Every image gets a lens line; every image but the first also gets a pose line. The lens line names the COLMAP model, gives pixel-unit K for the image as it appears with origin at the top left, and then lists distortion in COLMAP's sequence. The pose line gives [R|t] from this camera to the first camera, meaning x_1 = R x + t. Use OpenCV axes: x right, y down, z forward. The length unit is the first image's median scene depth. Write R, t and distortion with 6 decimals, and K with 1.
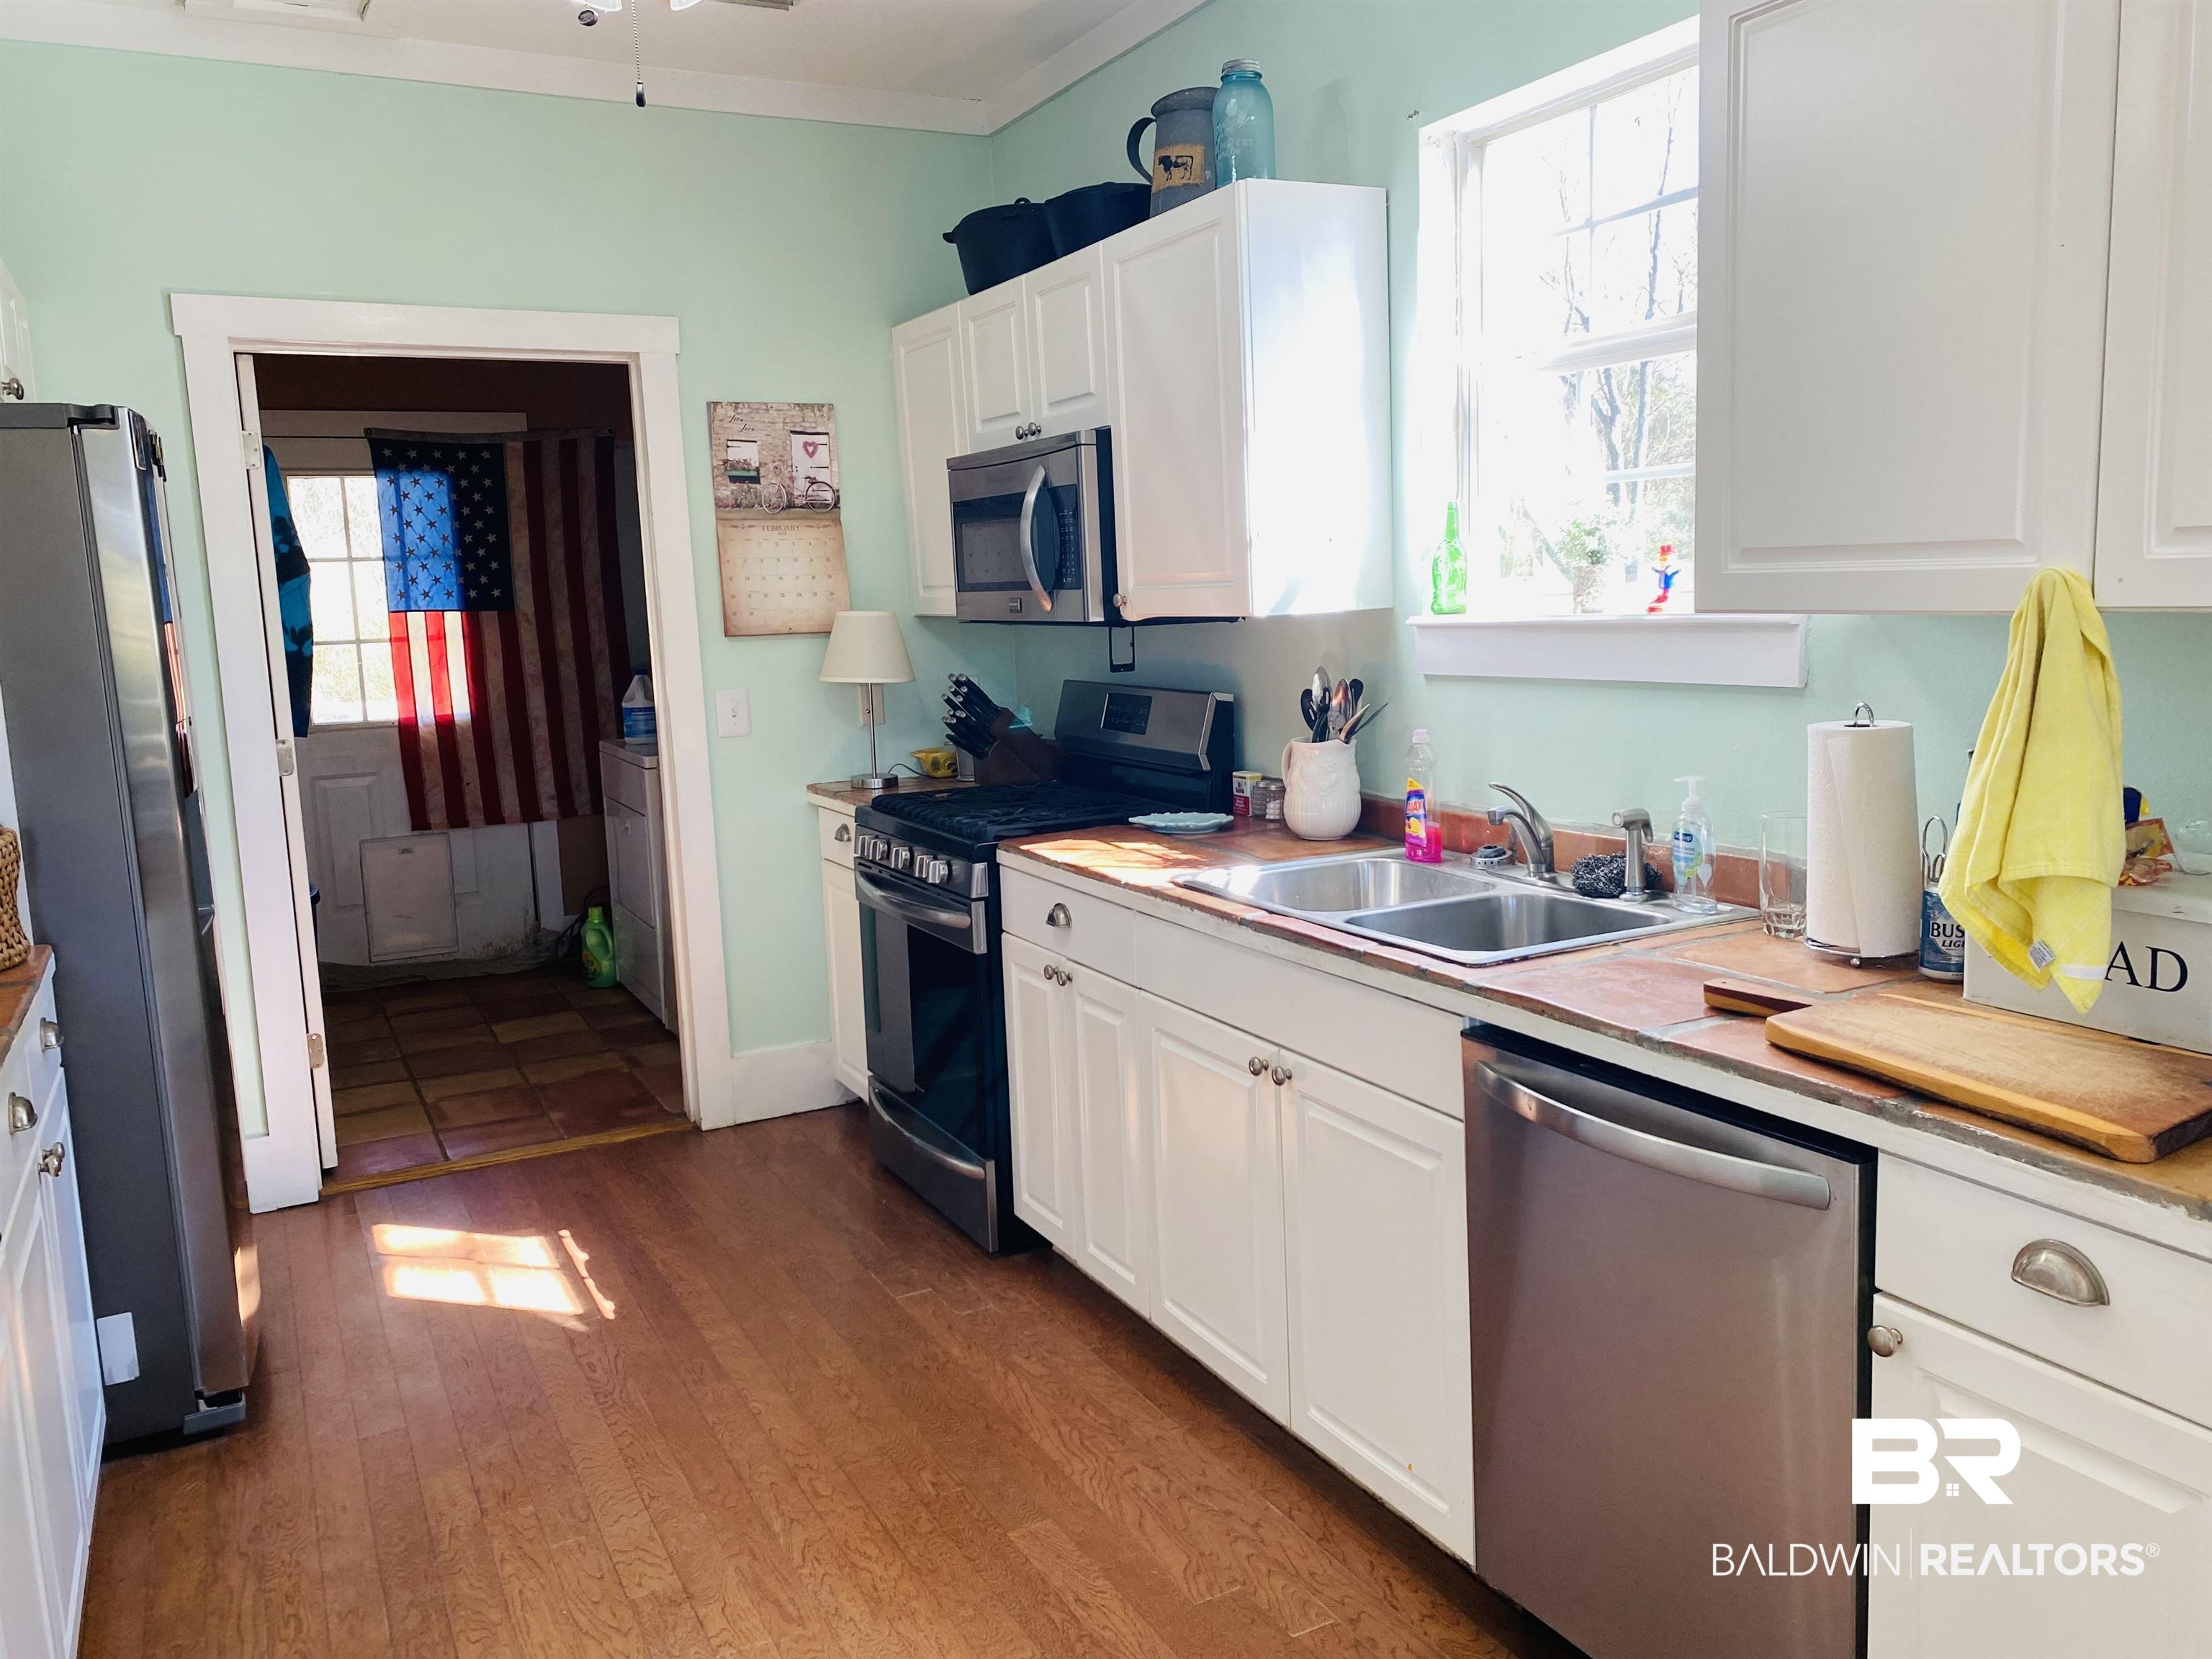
lens RADIAL K [[1679.0, 0, 1111.6], [0, 1679.0, 836.3], [0, 0, 1]] dist [0.030415, -0.001170]
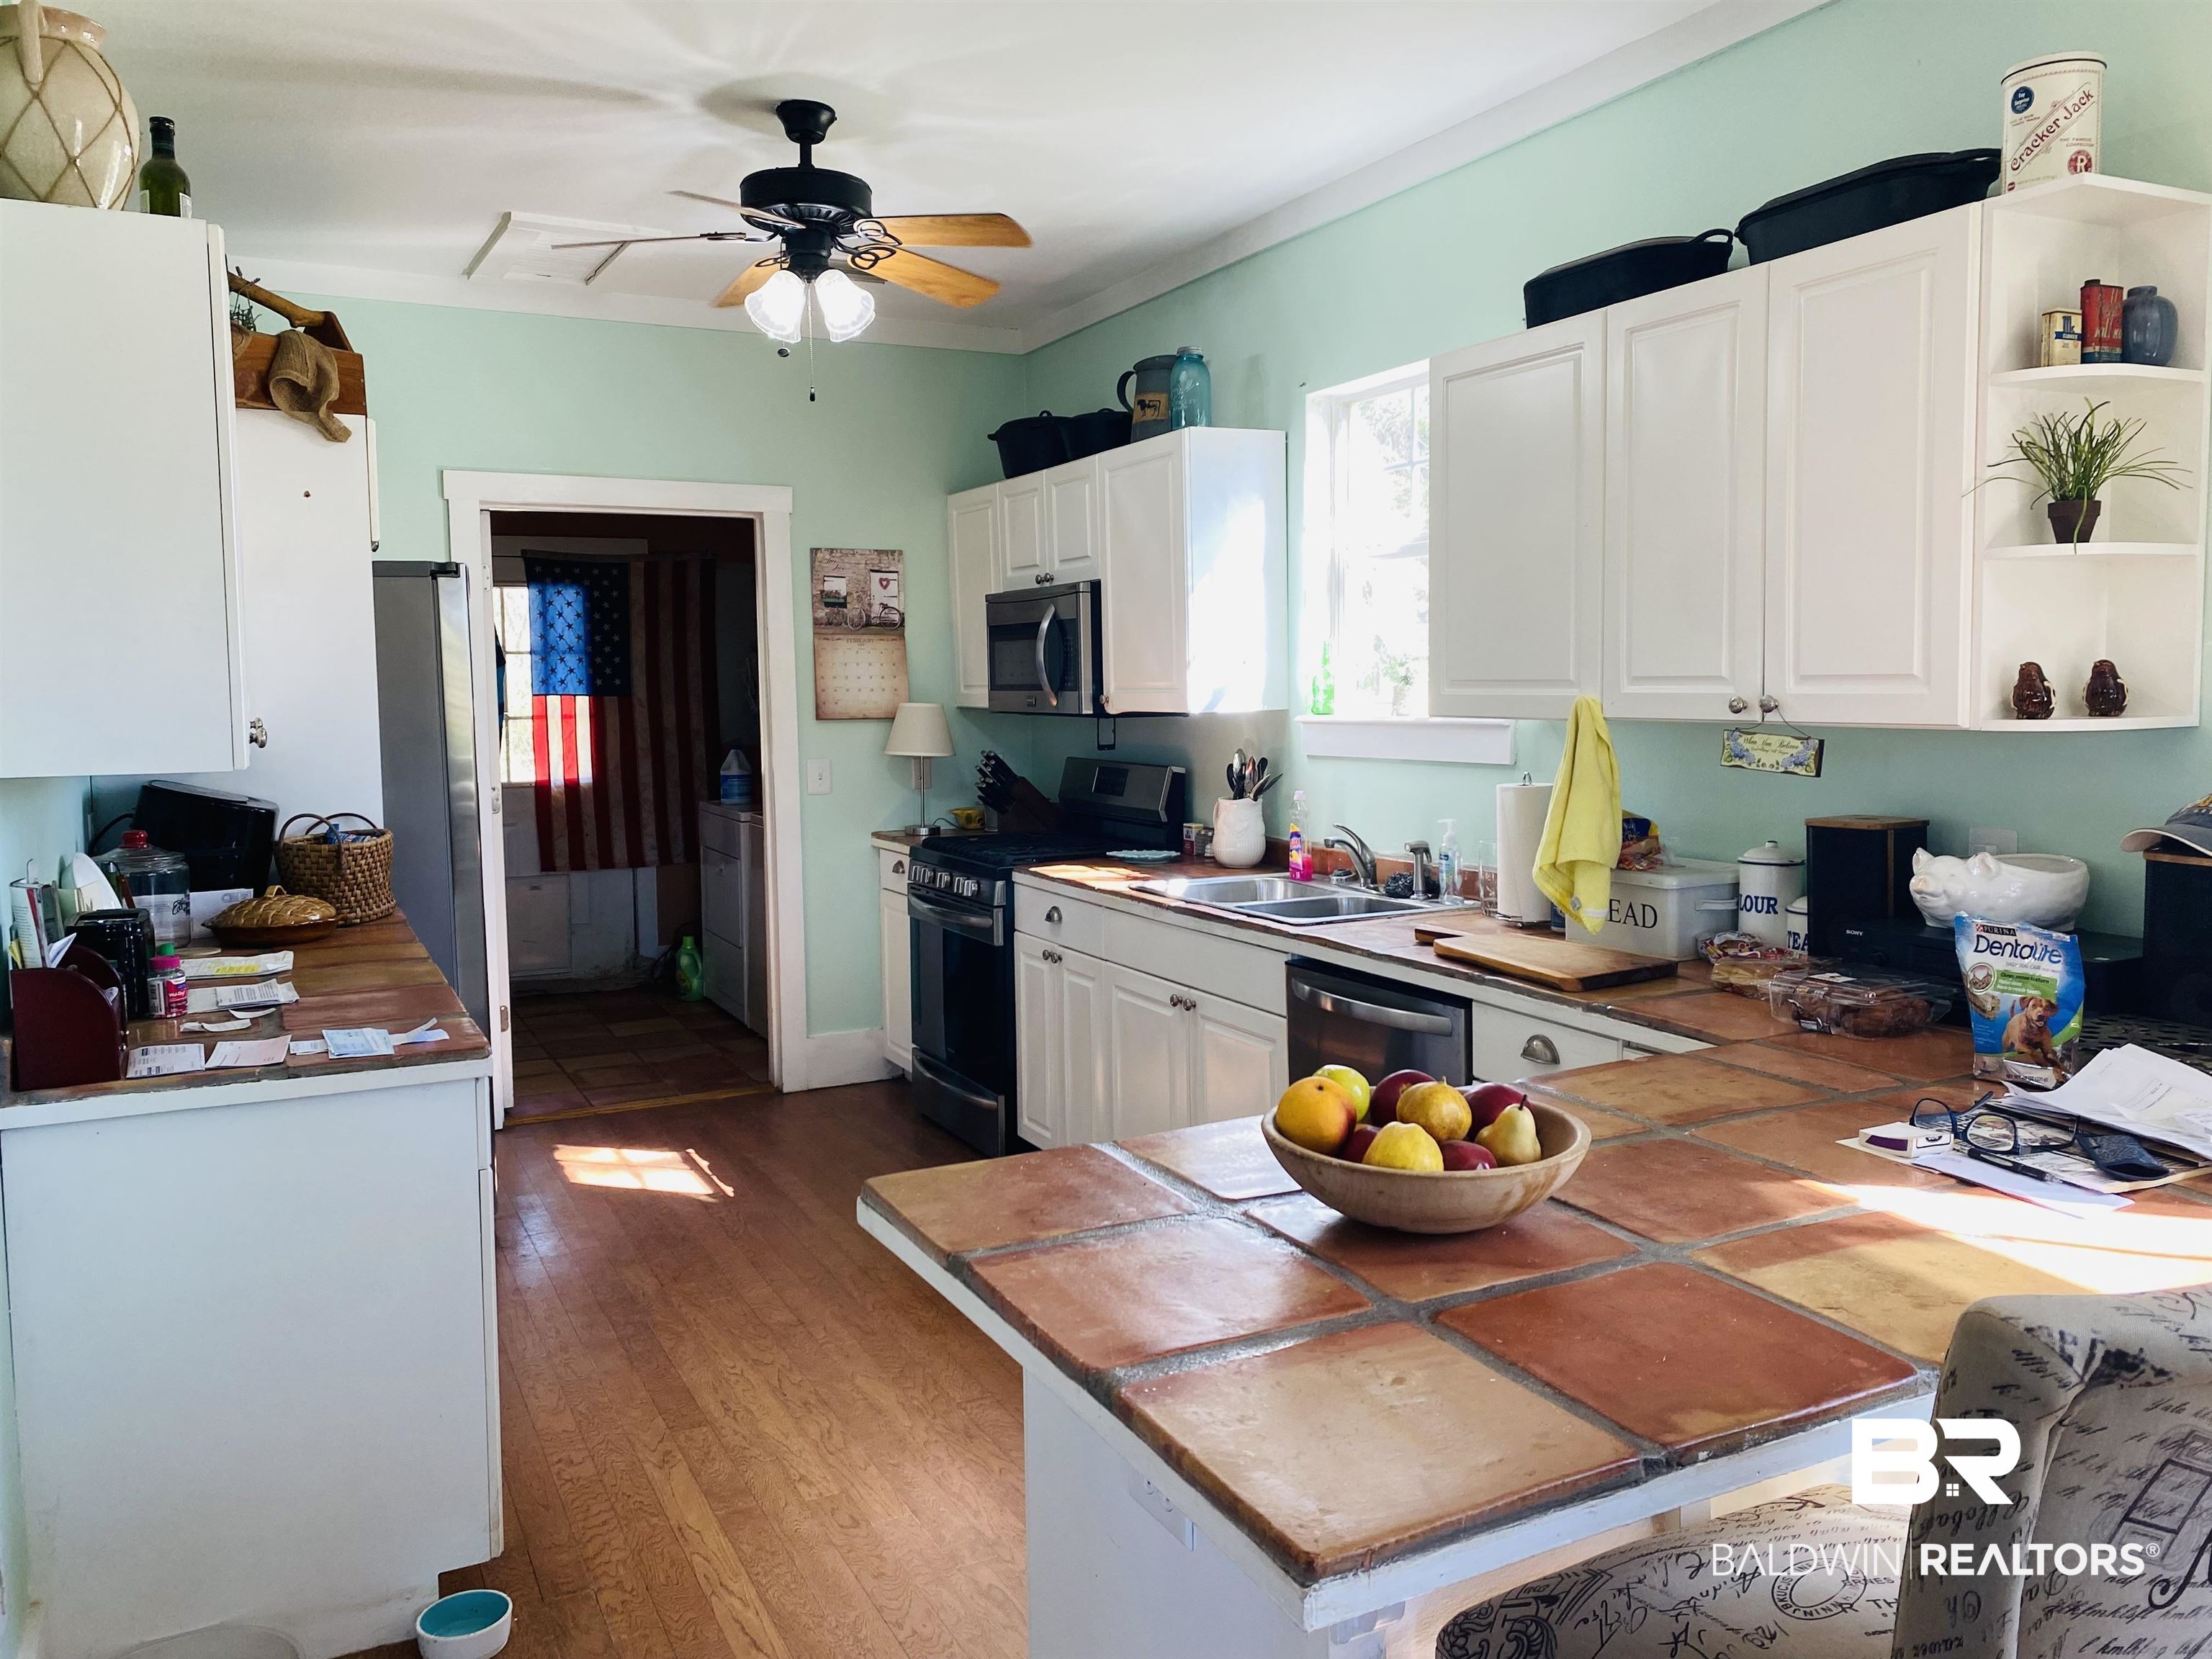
lens RADIAL K [[1679.0, 0, 1115.4], [0, 1679.0, 825.6], [0, 0, 1]] dist [0.030415, -0.001170]
pose [[0.999627, 0.024668, -0.011732, 0.030342], [-0.025365, 0.997657, -0.063532, 0.050559], [0.010137, 0.063806, 0.997911, -0.372695]]
